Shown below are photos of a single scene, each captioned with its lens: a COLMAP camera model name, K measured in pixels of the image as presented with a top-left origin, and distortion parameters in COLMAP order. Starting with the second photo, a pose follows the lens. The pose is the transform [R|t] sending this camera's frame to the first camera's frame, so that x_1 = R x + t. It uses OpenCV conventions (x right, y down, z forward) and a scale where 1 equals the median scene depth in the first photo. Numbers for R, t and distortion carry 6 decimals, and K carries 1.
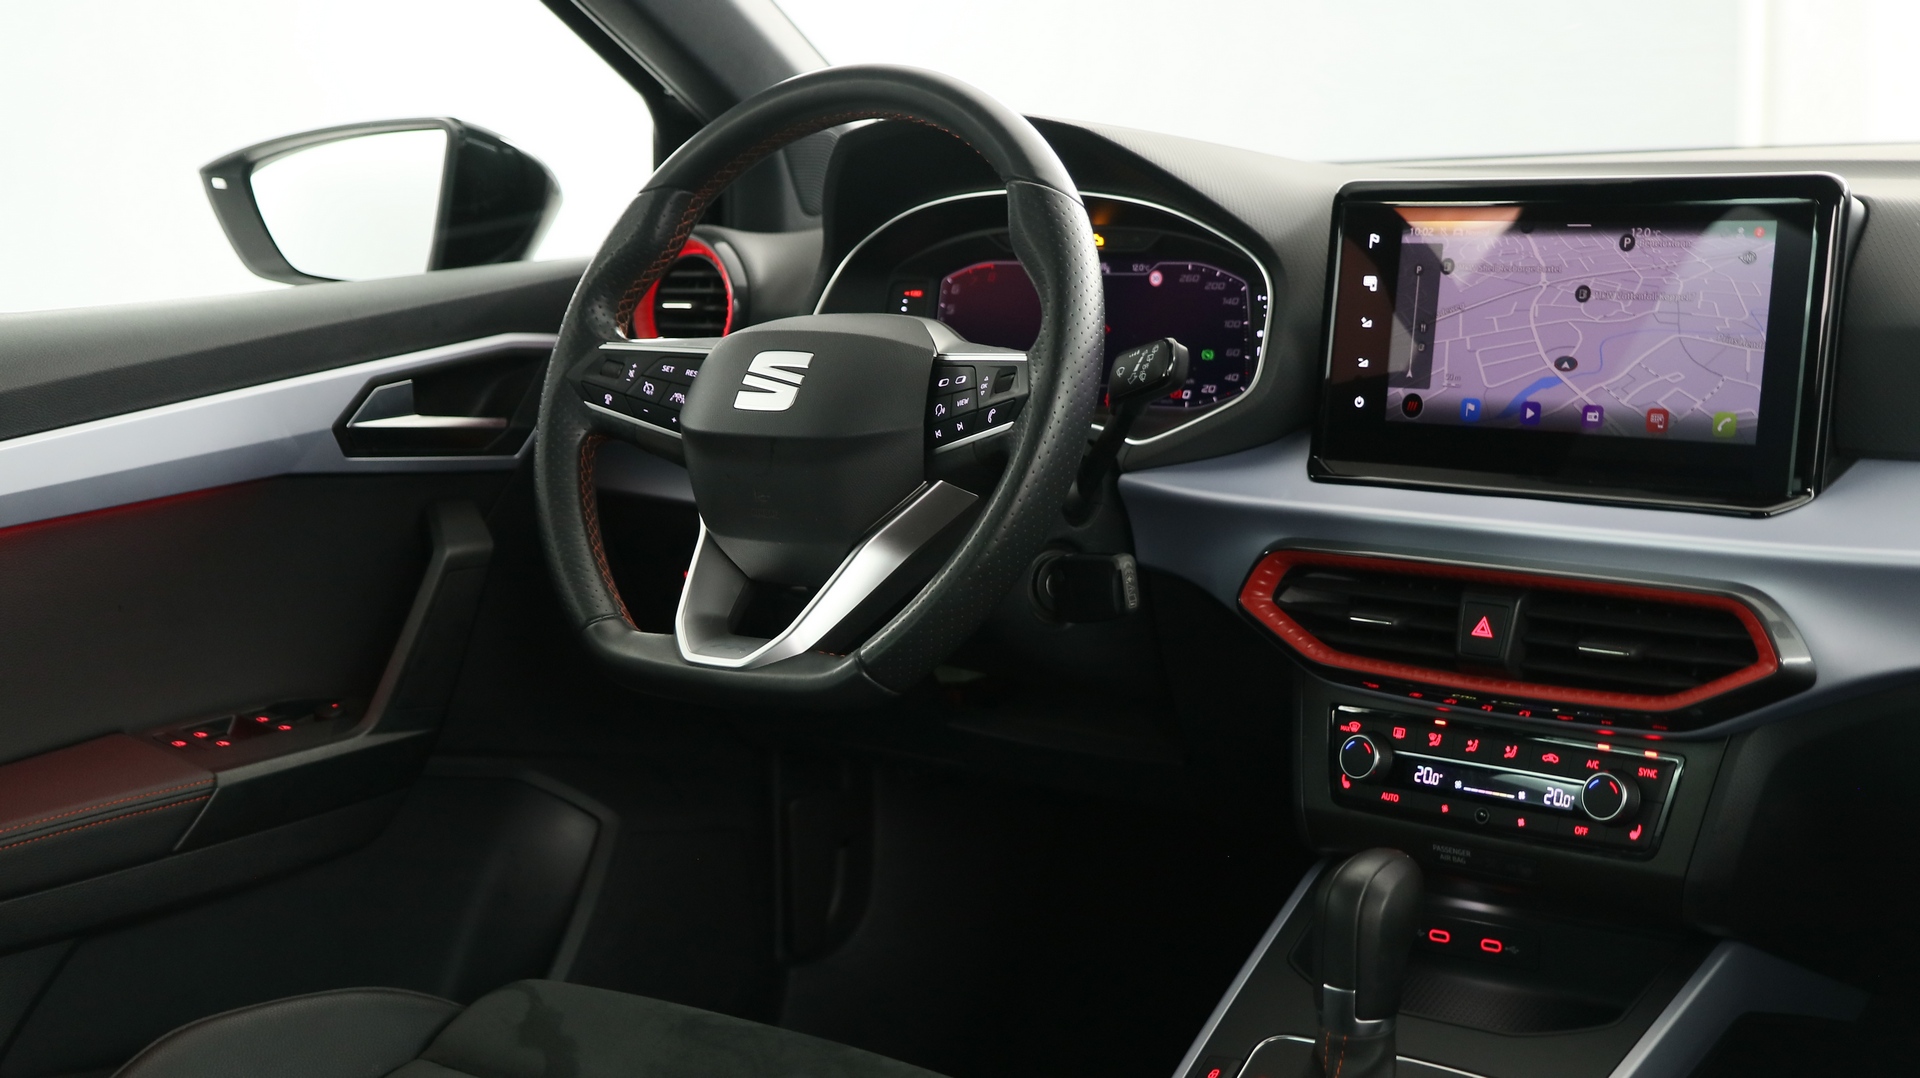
lens RADIAL K [[2587.4, 0, 960.0], [0, 2587.4, 539.0], [0, 0, 1]] dist [0.015418, -0.020741]
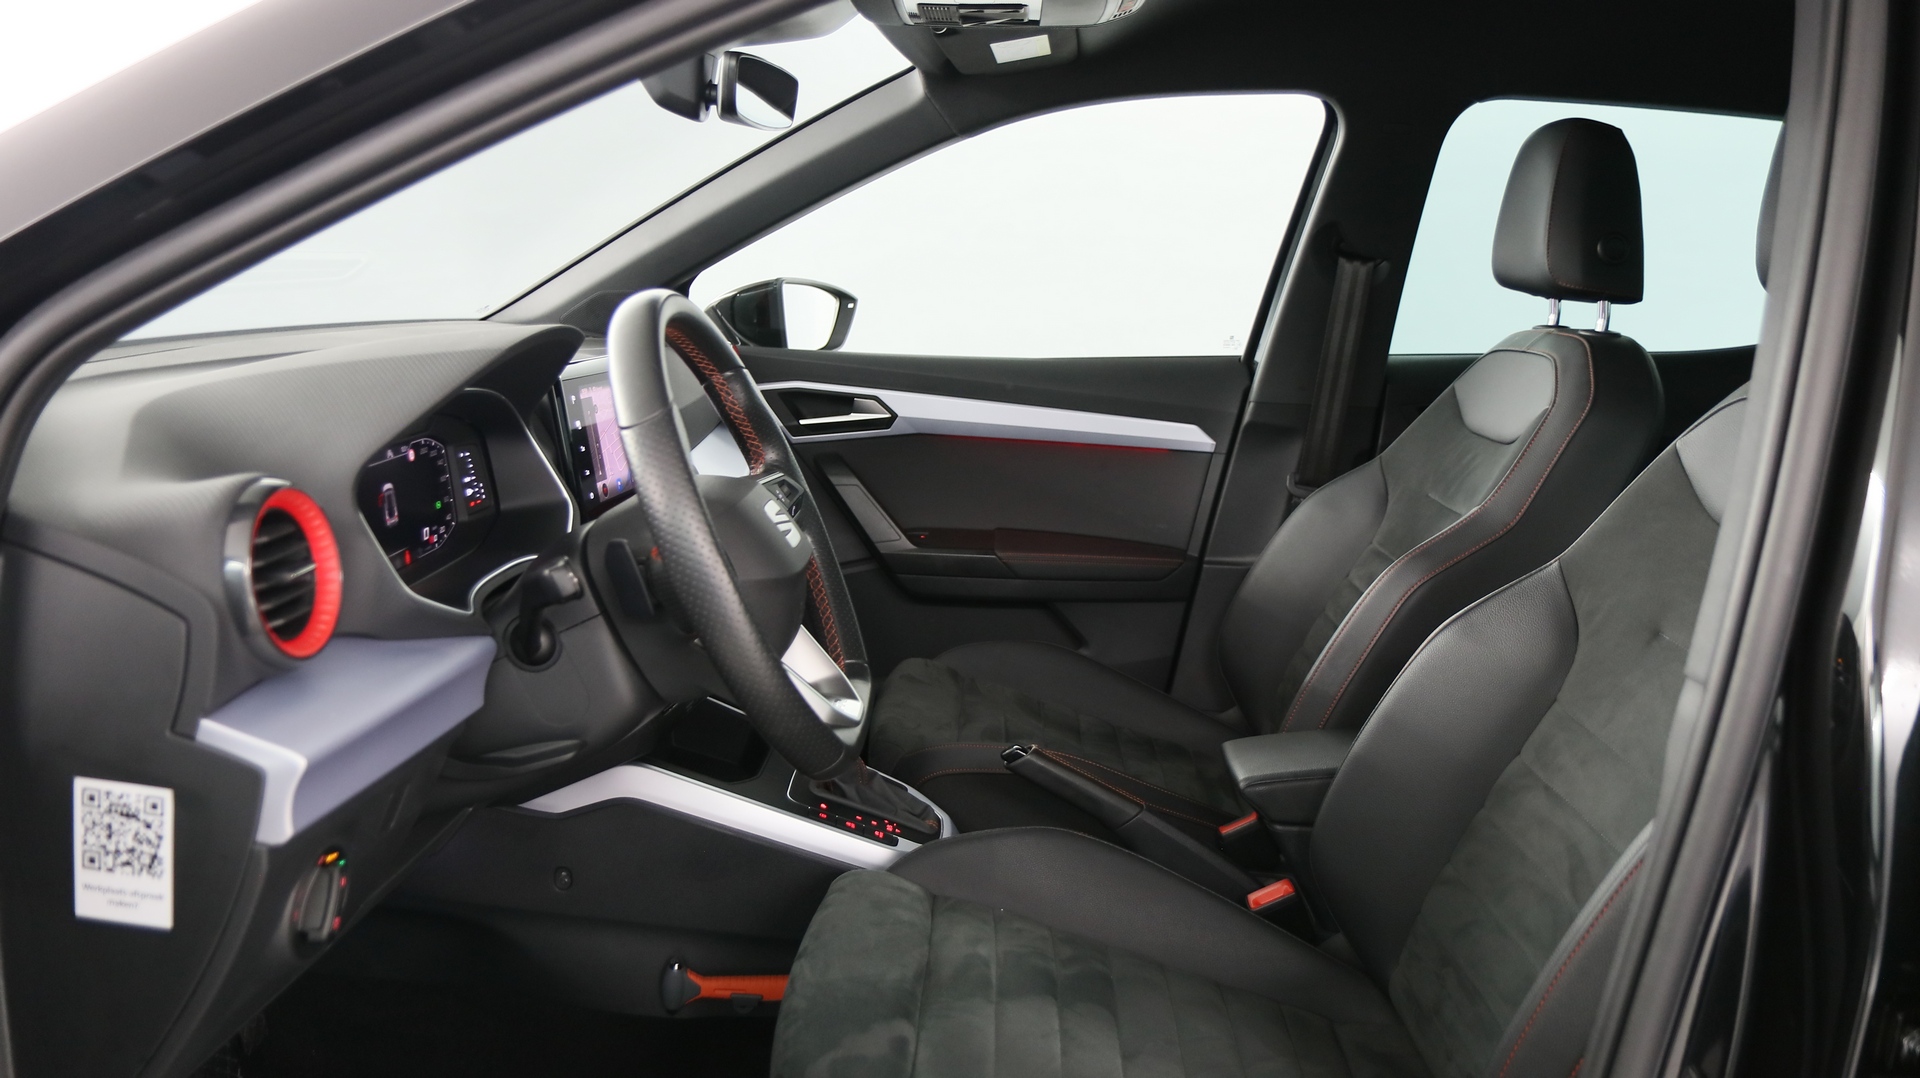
lens RADIAL K [[1447.4, 0, 960.0], [0, 1447.4, 539.0], [0, 0, 1]] dist [-0.012095, 0.002095]
pose [[-0.587611, -0.139434, 0.797039, -0.764411], [0.117918, 0.959768, 0.254835, -0.247178], [-0.800505, 0.243729, -0.547529, 1.395168]]
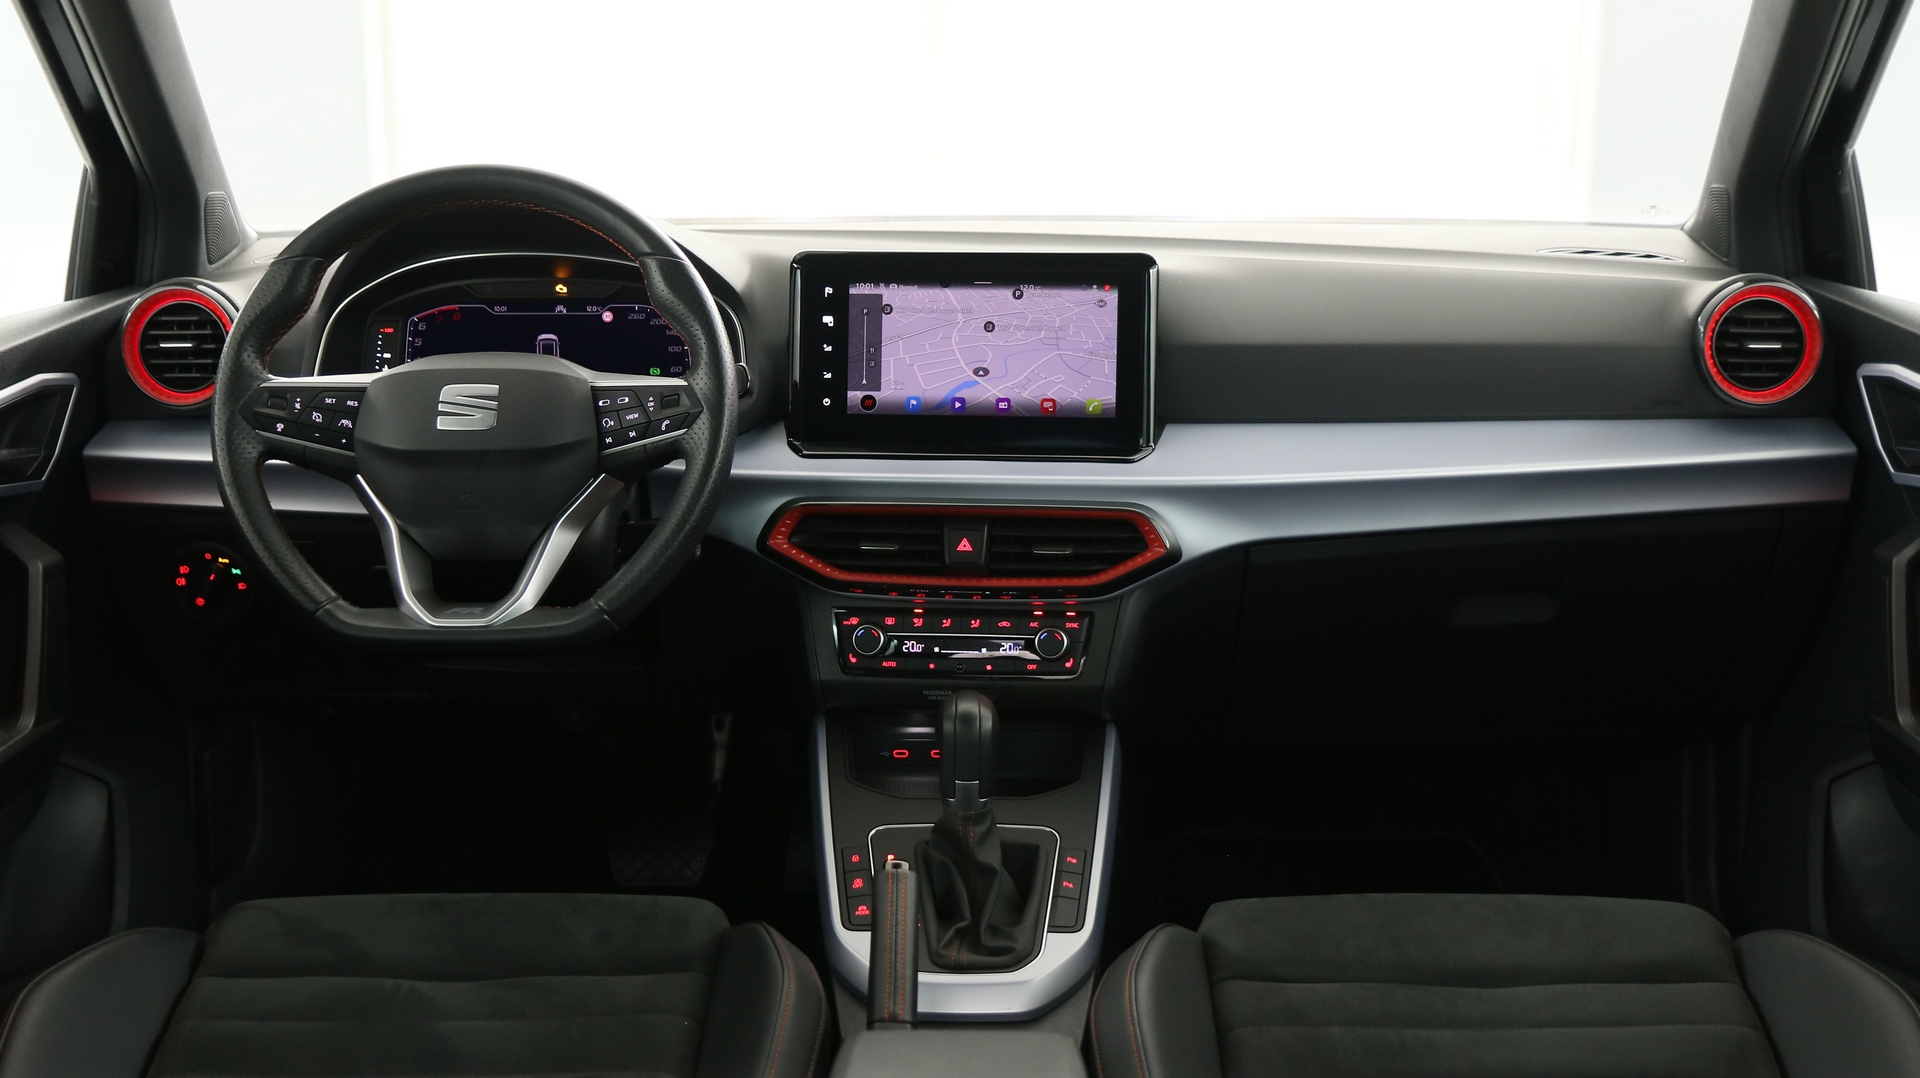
lens RADIAL K [[2229.9, 0, 960.0], [0, 2229.9, 539.0], [0, 0, 1]] dist [0.040418, -0.004751]
pose [[0.796590, -0.084784, 0.598545, -0.579692], [0.069439, 0.996396, 0.048725, -0.033468], [-0.600519, 0.002748, 0.799606, -0.062134]]
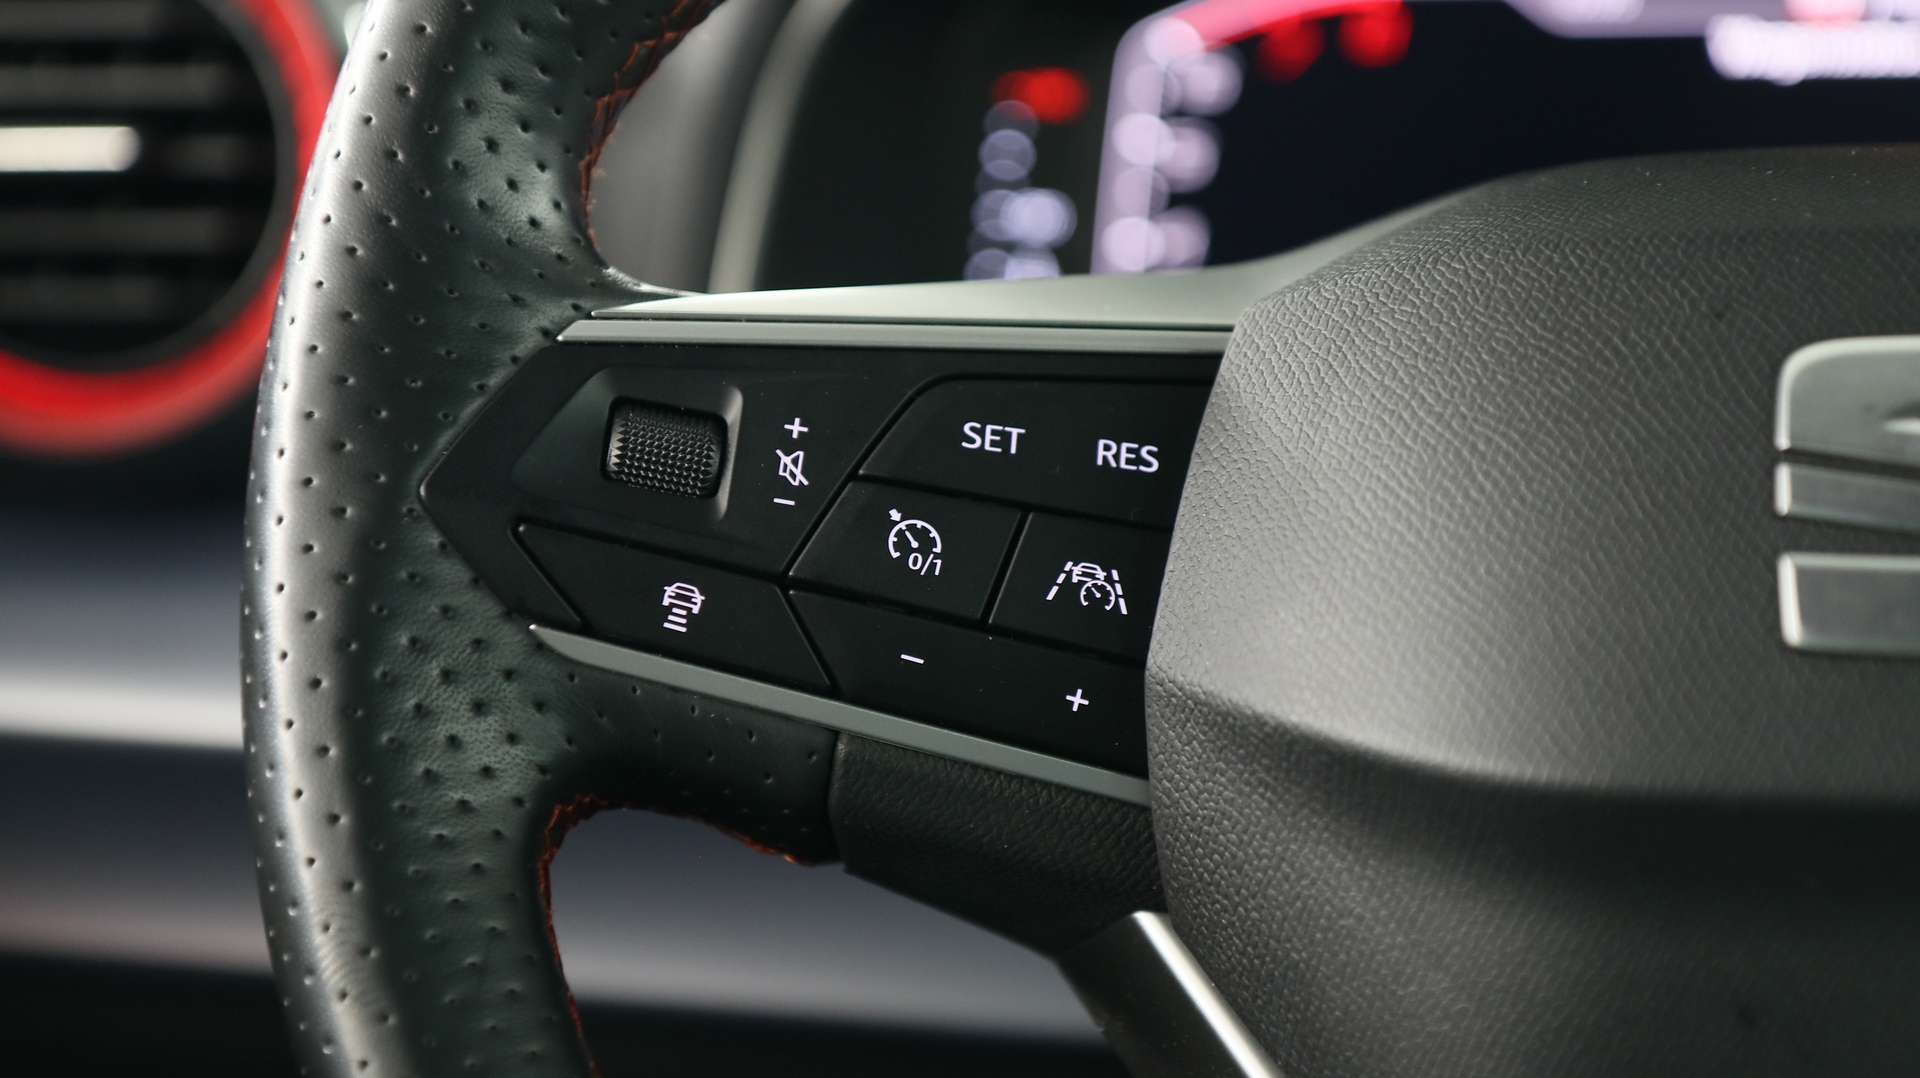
lens RADIAL K [[4477.7, 0, 960.0], [0, 4477.7, 539.0], [0, 0, 1]] dist [0.030984, 0.147407]
pose [[0.869889, -0.045855, 0.491111, -0.308925], [0.054391, 0.998515, -0.003109, -0.062969], [-0.490239, 0.029417, 0.871091, 0.778764]]
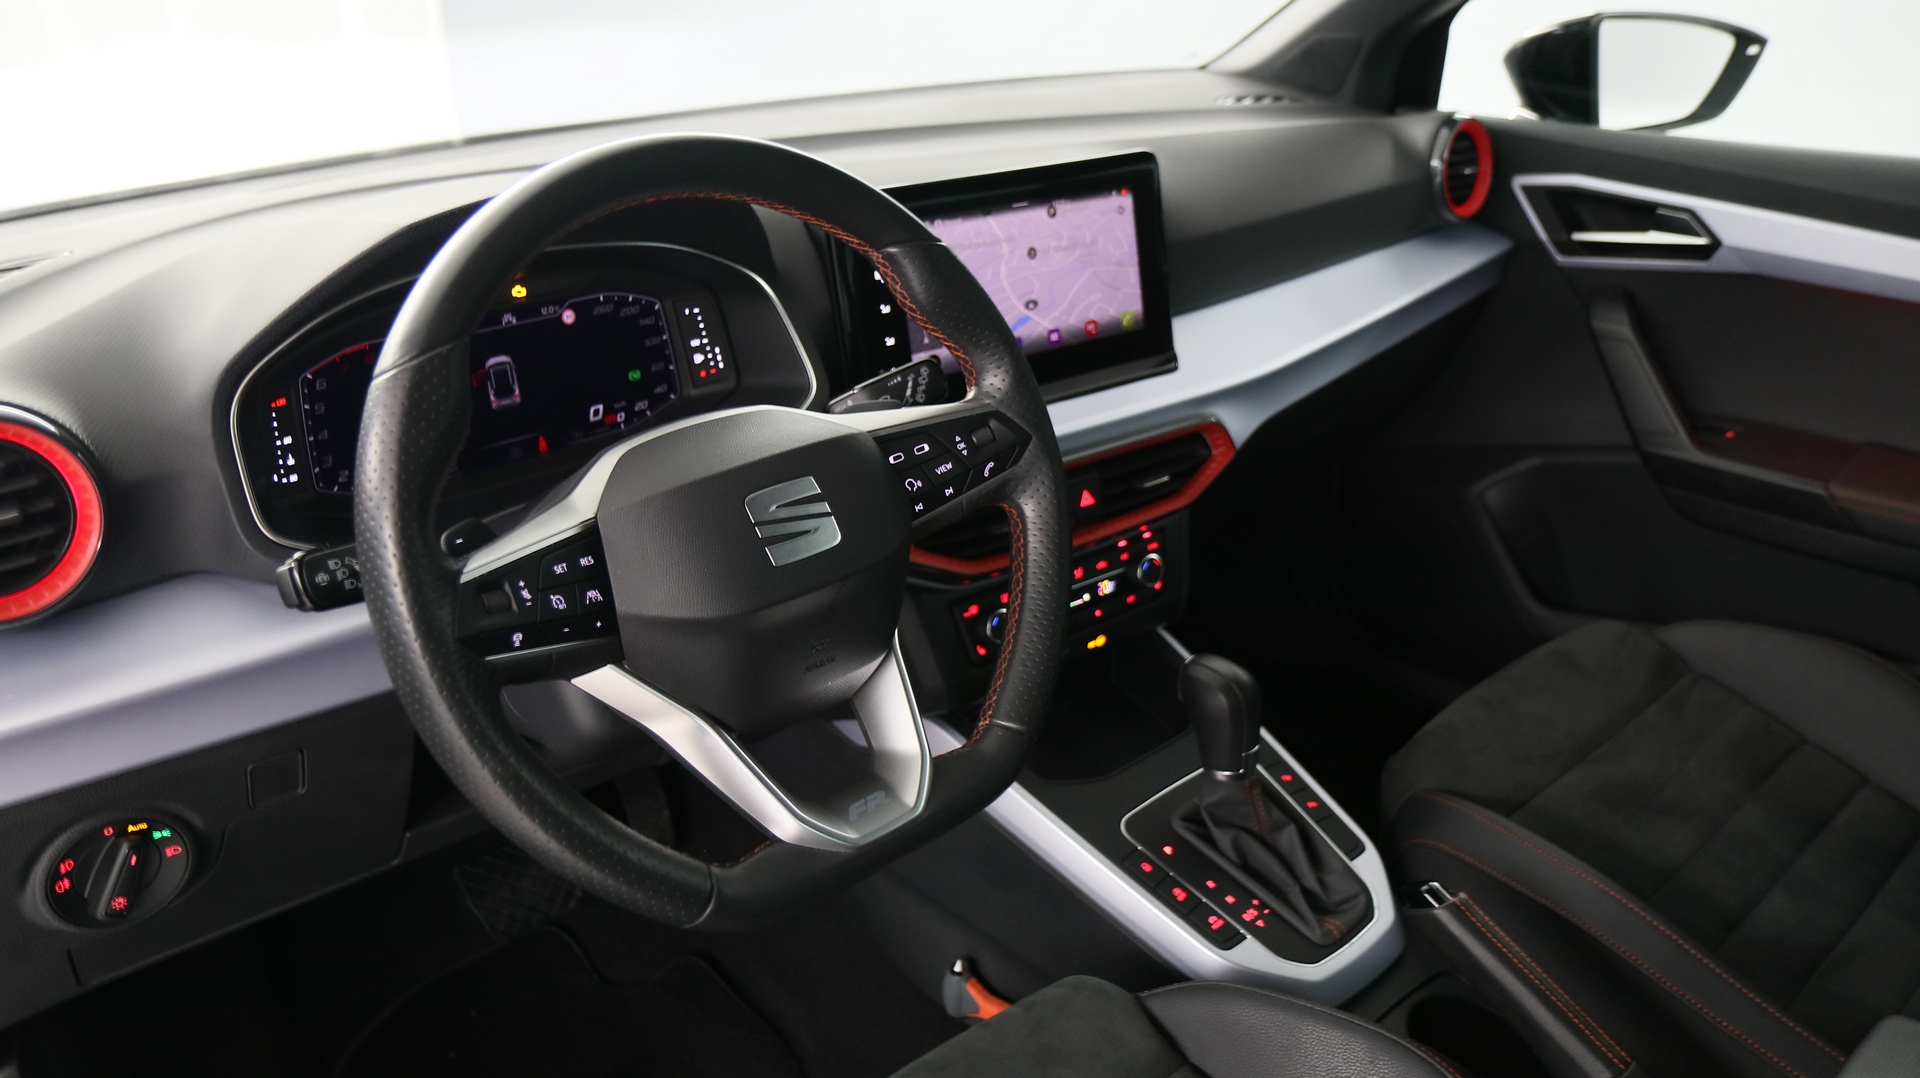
lens RADIAL K [[1447.4, 0, 960.0], [0, 1447.4, 539.0], [0, 0, 1]] dist [-0.012095, 0.002095]
pose [[0.166367, -0.362017, 0.917205, -0.530417], [0.170653, 0.926703, 0.334812, -0.216554], [-0.971185, 0.100822, 0.215952, 0.871475]]
